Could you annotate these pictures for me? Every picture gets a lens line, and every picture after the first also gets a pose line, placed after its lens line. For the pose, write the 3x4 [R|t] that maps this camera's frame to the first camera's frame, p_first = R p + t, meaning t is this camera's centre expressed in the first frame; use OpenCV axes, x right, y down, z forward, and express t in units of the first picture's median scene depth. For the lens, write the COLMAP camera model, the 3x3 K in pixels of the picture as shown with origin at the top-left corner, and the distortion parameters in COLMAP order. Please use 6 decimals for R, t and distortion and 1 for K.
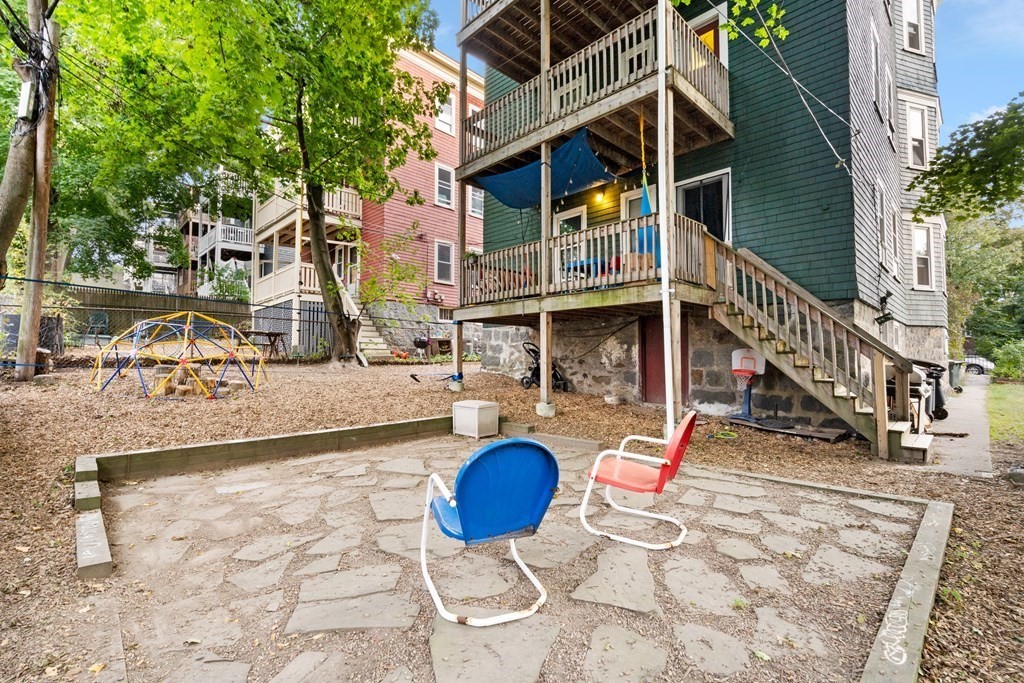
lens RADIAL K [[454.8, 0, 514.4], [0, 454.8, 330.0], [0, 0, 1]] dist [-0.000422, 0.000158]
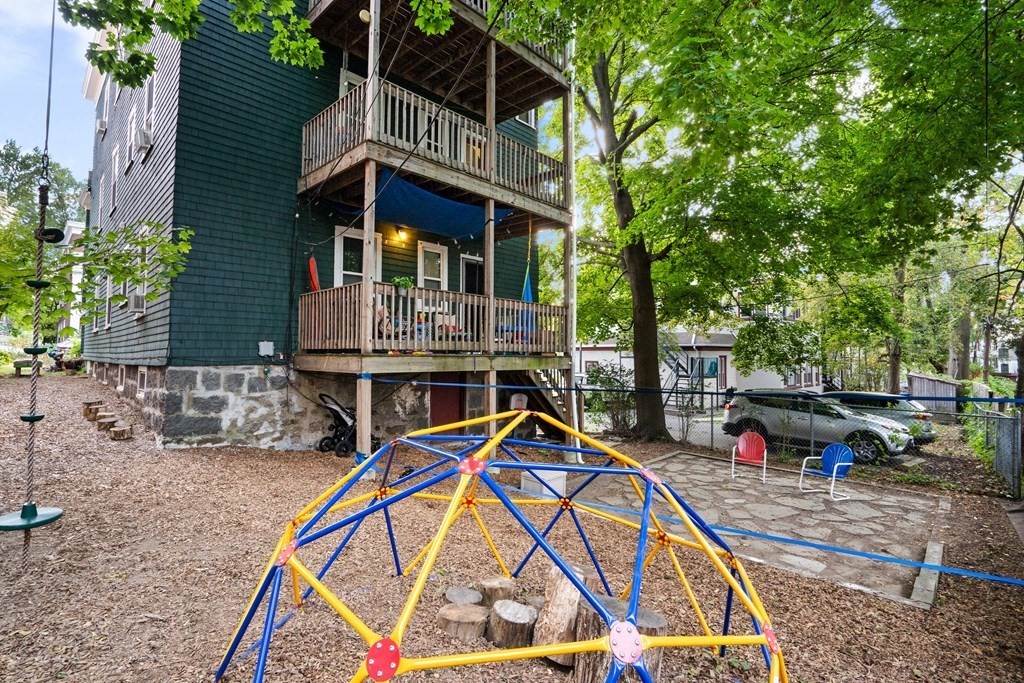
lens RADIAL K [[475.4, 0, 509.3], [0, 475.4, 332.8], [0, 0, 1]] dist [-0.000681, 0.000658]
pose [[-0.020336, 0.053646, 0.998353, -0.819838], [-0.077541, 0.995467, -0.055070, -0.055507], [-0.996782, -0.078533, -0.016084, 0.805925]]
